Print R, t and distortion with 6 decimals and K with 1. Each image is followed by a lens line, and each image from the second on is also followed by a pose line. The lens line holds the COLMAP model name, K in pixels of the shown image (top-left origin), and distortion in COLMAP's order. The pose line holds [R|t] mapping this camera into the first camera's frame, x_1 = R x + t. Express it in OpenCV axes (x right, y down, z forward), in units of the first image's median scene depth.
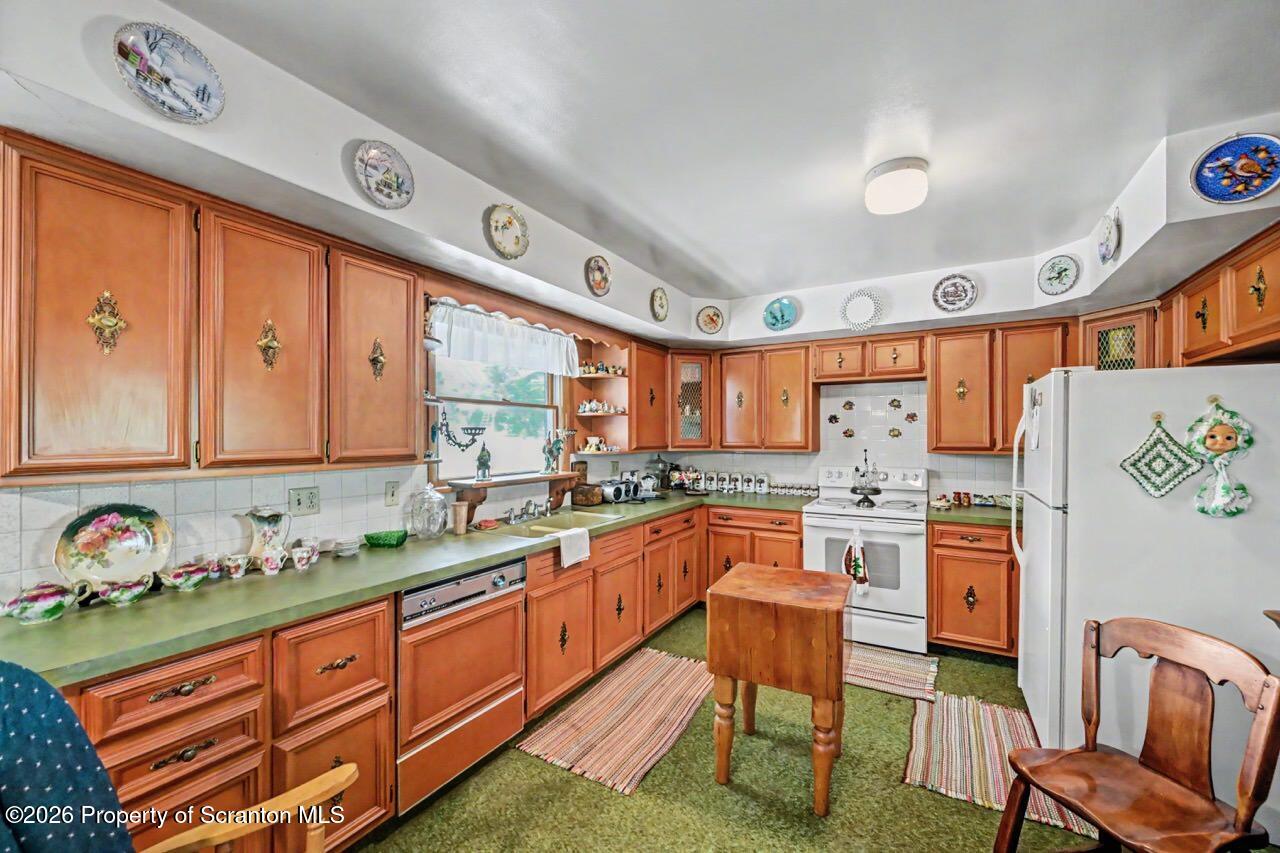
lens RADIAL K [[514.2, 0, 648.1], [0, 514.2, 432.8], [0, 0, 1]] dist [-0.003744, -0.000496]
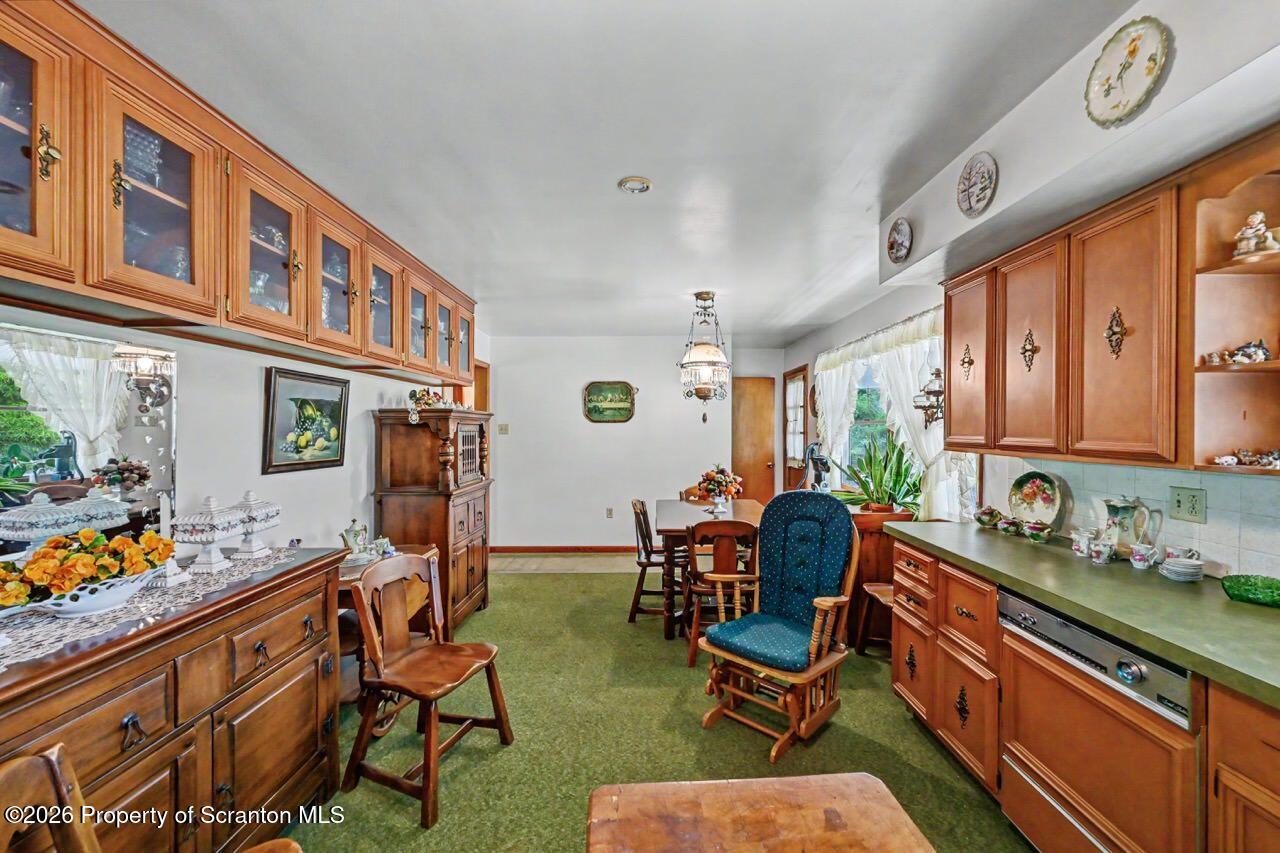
lens RADIAL K [[514.2, 0, 648.1], [0, 514.2, 432.8], [0, 0, 1]] dist [-0.003744, -0.000496]
pose [[-0.871233, 0.008450, -0.490797, 0.303732], [0.005460, 0.999957, 0.007523, 0.003286], [0.490840, 0.003874, -0.871241, 0.782294]]
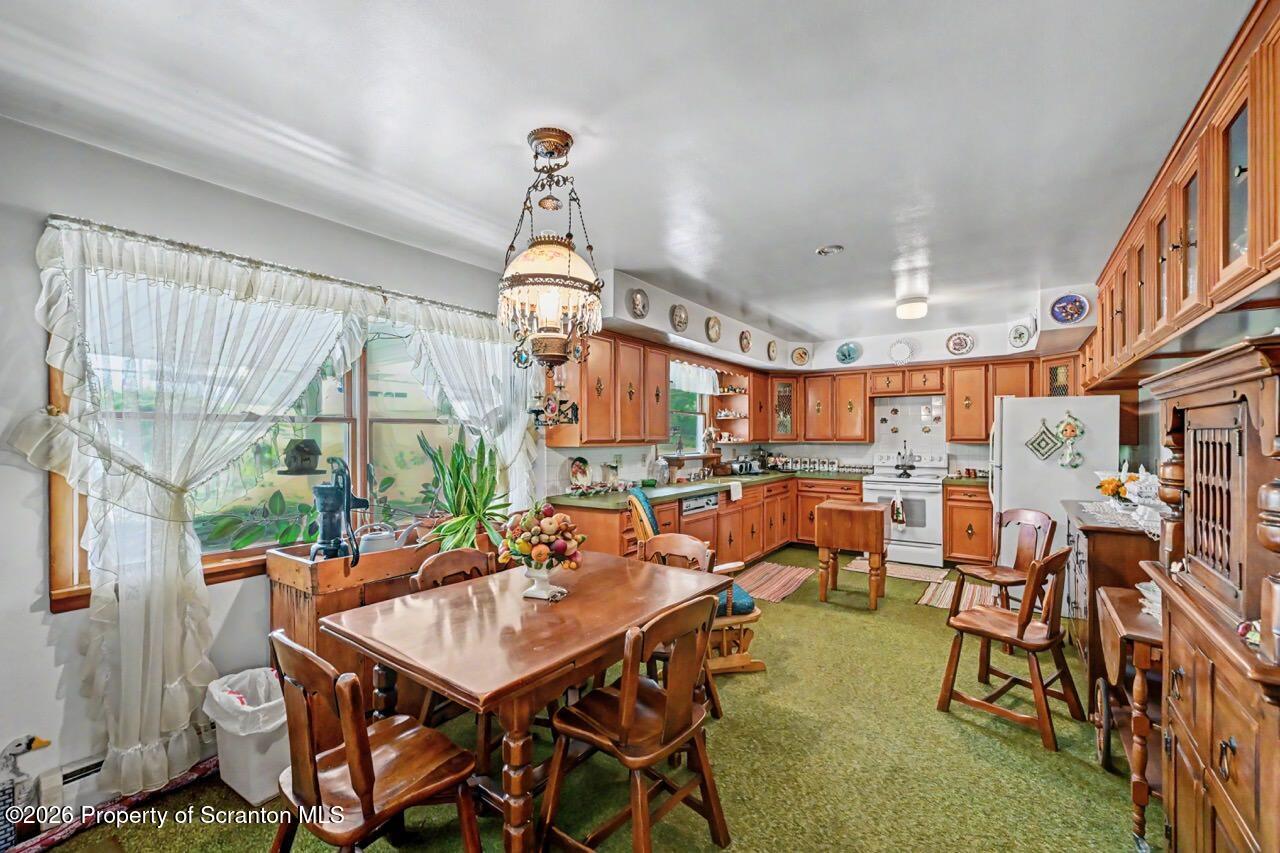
lens RADIAL K [[514.2, 0, 648.1], [0, 514.2, 432.8], [0, 0, 1]] dist [-0.003744, -0.000496]
pose [[0.995354, 0.000107, -0.096283, -0.210562], [-0.000074, 1.000000, 0.000344, 0.009420], [0.096283, -0.000336, 0.995354, -0.656839]]
